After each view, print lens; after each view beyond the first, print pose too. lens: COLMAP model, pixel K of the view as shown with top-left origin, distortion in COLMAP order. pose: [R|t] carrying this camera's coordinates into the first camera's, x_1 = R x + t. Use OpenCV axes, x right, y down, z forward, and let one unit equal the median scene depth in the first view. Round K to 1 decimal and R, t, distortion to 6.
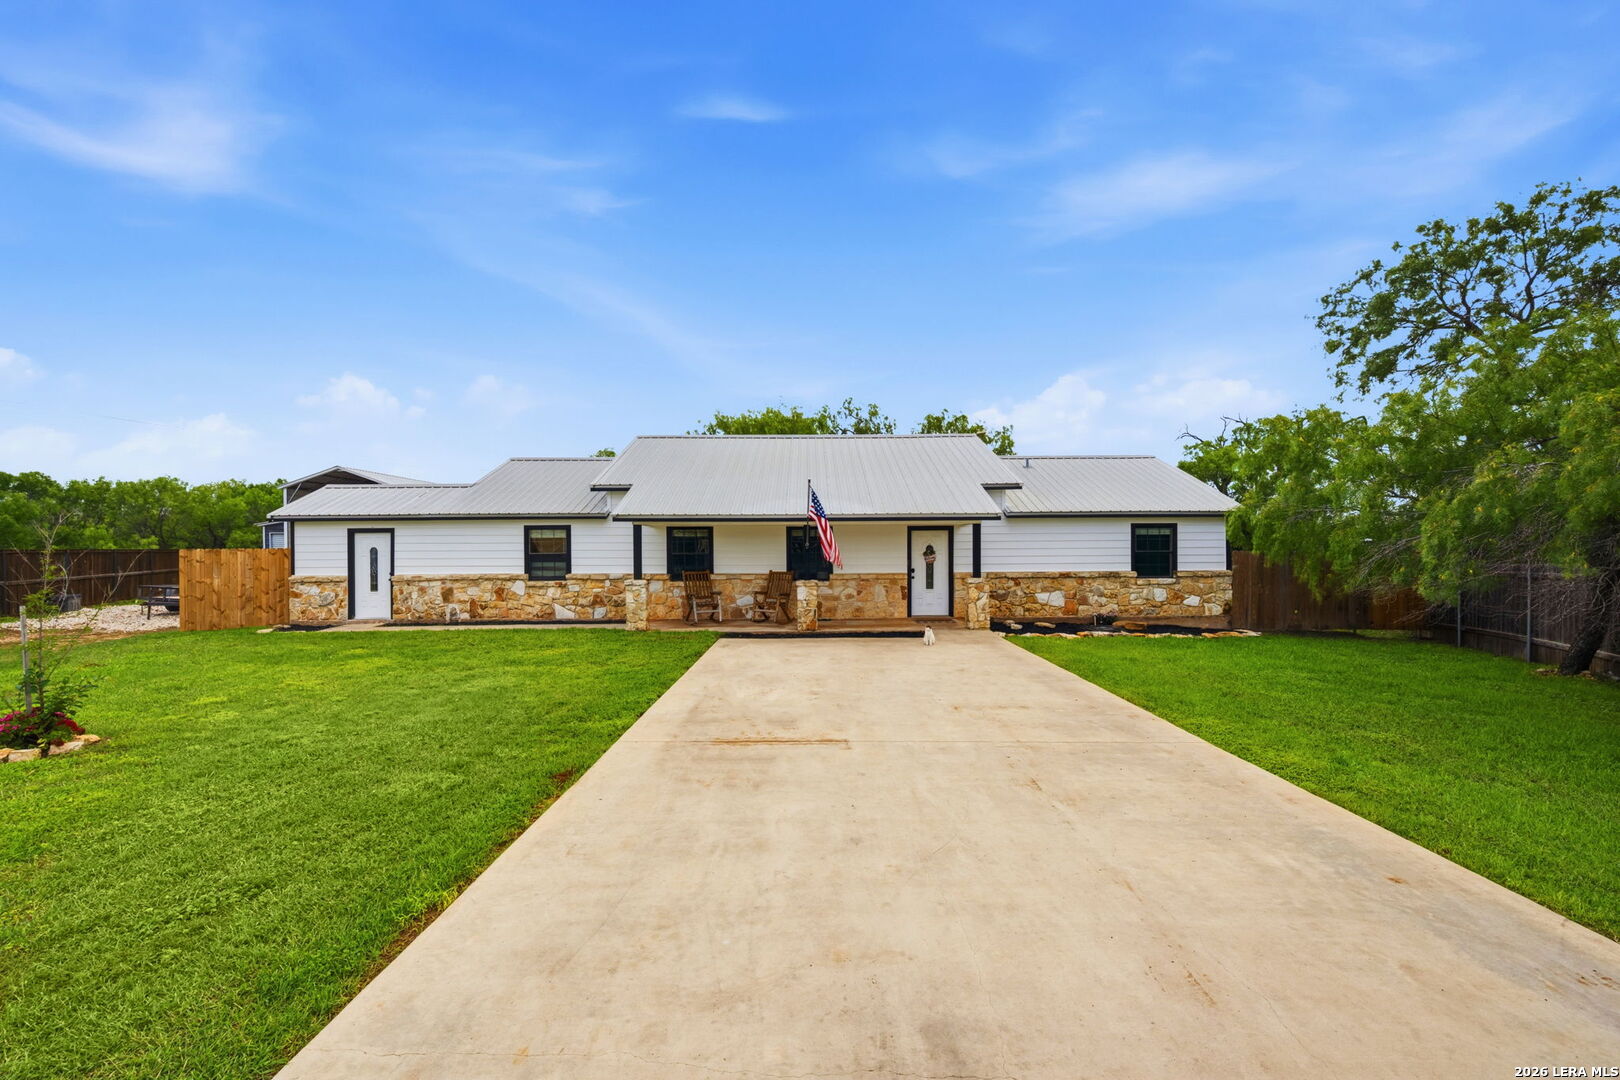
lens RADIAL K [[713.2, 0, 807.6], [0, 713.2, 543.0], [0, 0, 1]] dist [0.005229, 0.000668]
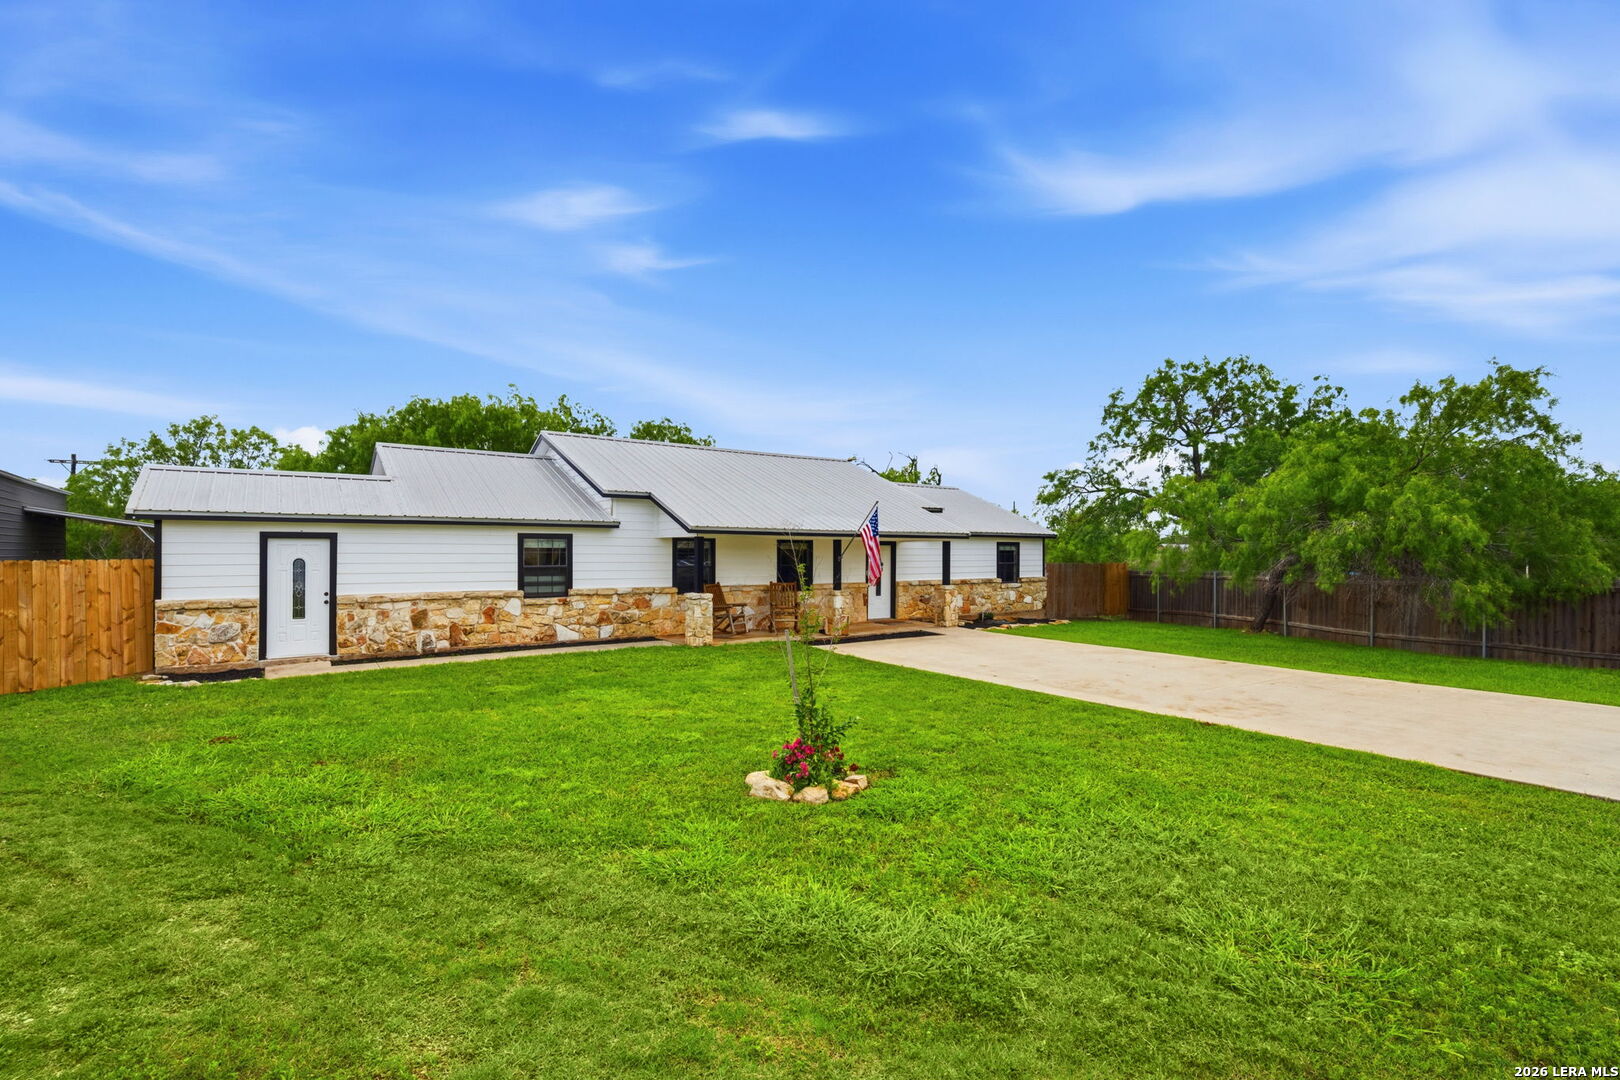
lens RADIAL K [[713.2, 0, 827.3], [0, 713.2, 543.4], [0, 0, 1]] dist [0.005229, 0.000668]
pose [[0.826062, 0.014940, 0.563381, -0.573435], [-0.005222, 0.999809, -0.018855, 0.001569], [-0.563555, 0.012633, 0.825982, 0.092638]]
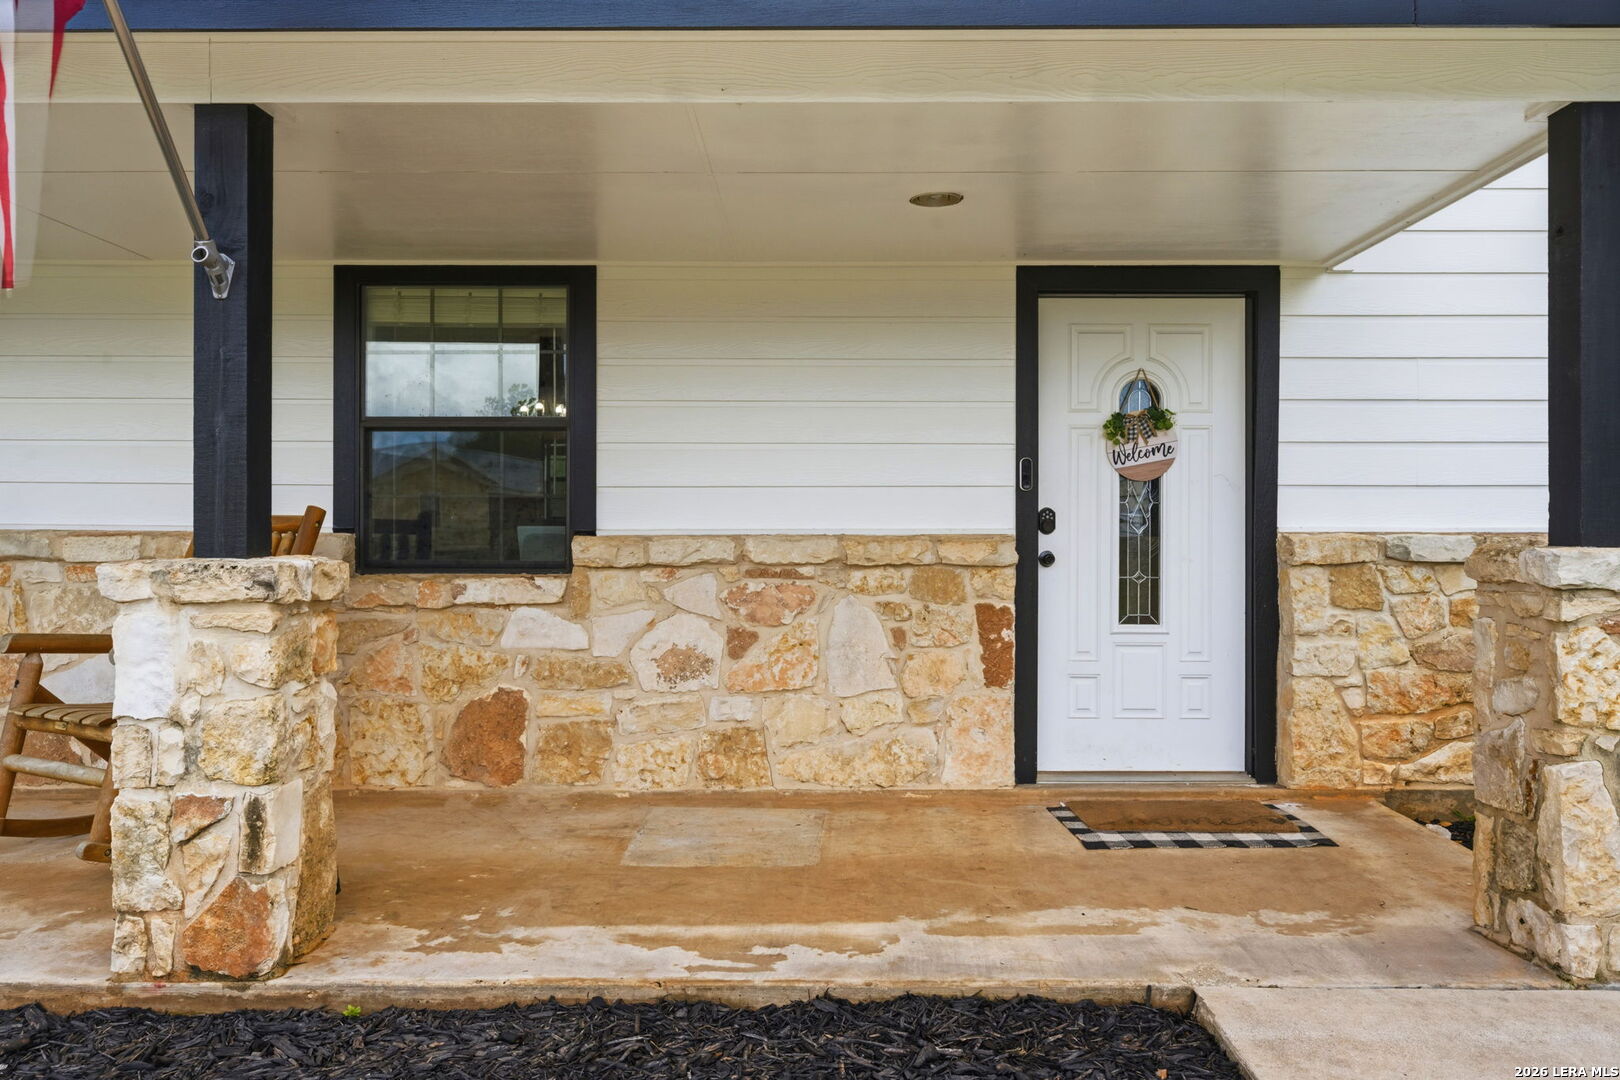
lens RADIAL K [[713.2, 0, 817.5], [0, 713.2, 540.7], [0, 0, 1]] dist [0.005229, 0.000668]
pose [[0.999034, 0.006186, -0.043502, 0.101010], [-0.006349, 0.999973, -0.003610, 0.046038], [0.043479, 0.003883, 0.999047, 0.843933]]
